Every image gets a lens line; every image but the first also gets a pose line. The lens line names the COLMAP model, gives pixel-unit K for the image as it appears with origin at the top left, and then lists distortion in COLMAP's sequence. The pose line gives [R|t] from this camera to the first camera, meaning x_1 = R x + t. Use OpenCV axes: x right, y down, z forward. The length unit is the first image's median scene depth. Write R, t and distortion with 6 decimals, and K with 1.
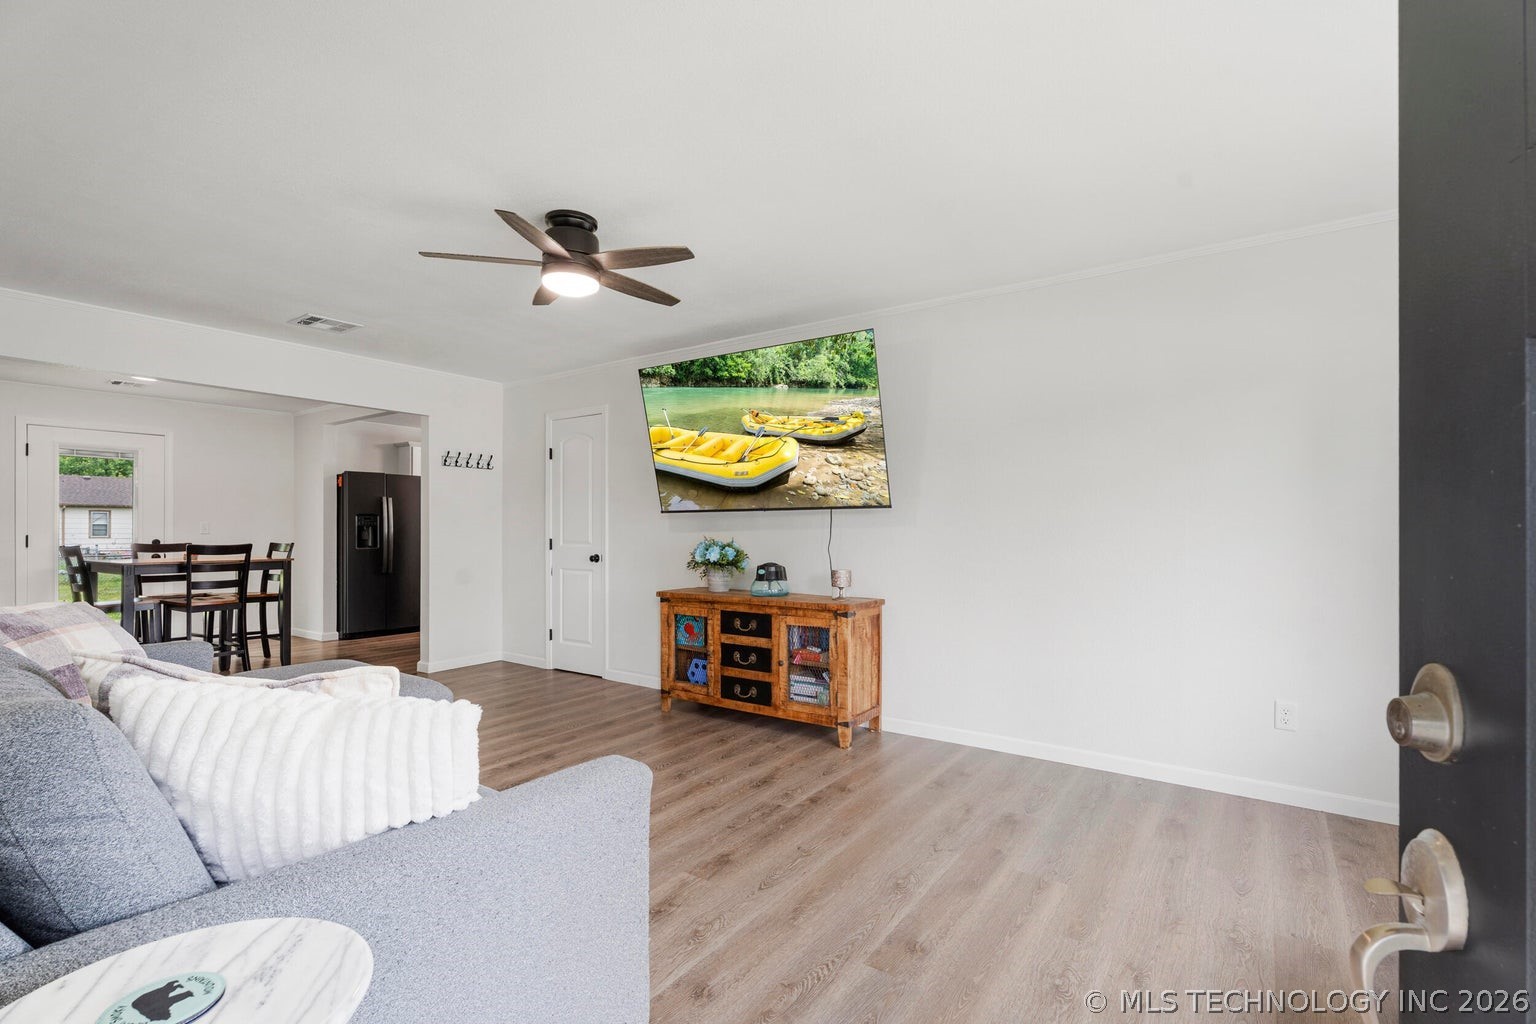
lens RADIAL K [[708.5, 0, 780.8], [0, 708.5, 521.2], [0, 0, 1]] dist [-0.008994, 0.003723]
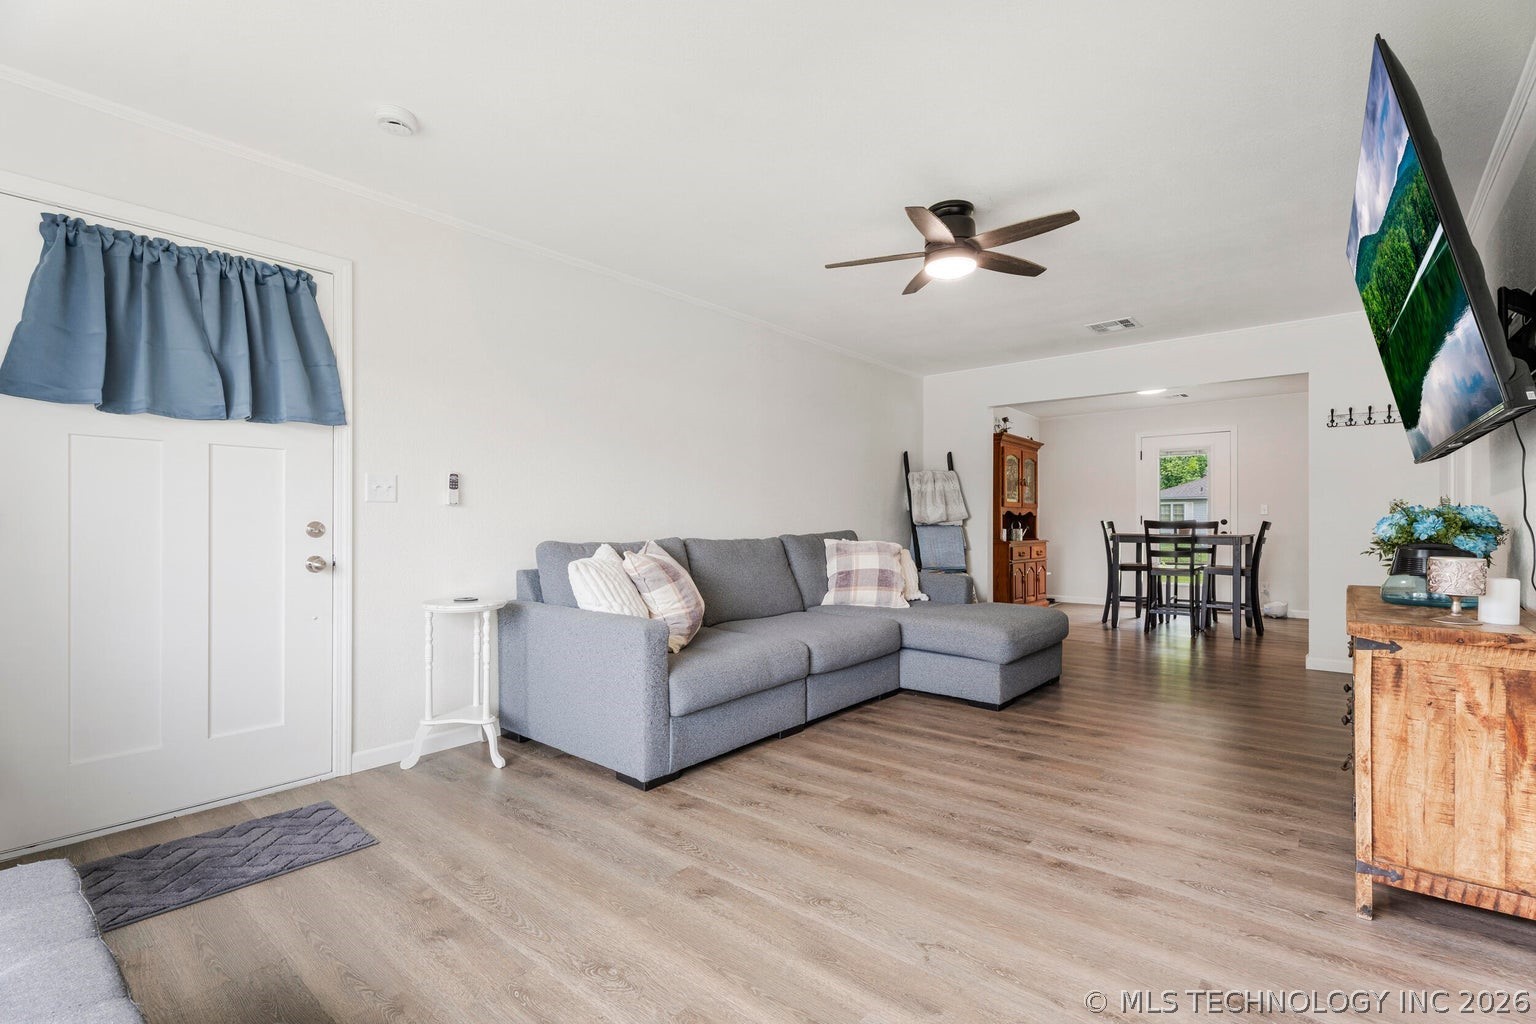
lens RADIAL K [[708.5, 0, 780.7], [0, 708.5, 516.2], [0, 0, 1]] dist [-0.008994, 0.003723]
pose [[-0.108326, -0.008528, -0.994079, 0.855836], [0.006861, 0.999933, -0.009326, 0.061245], [0.994092, -0.007831, -0.108260, 0.891220]]
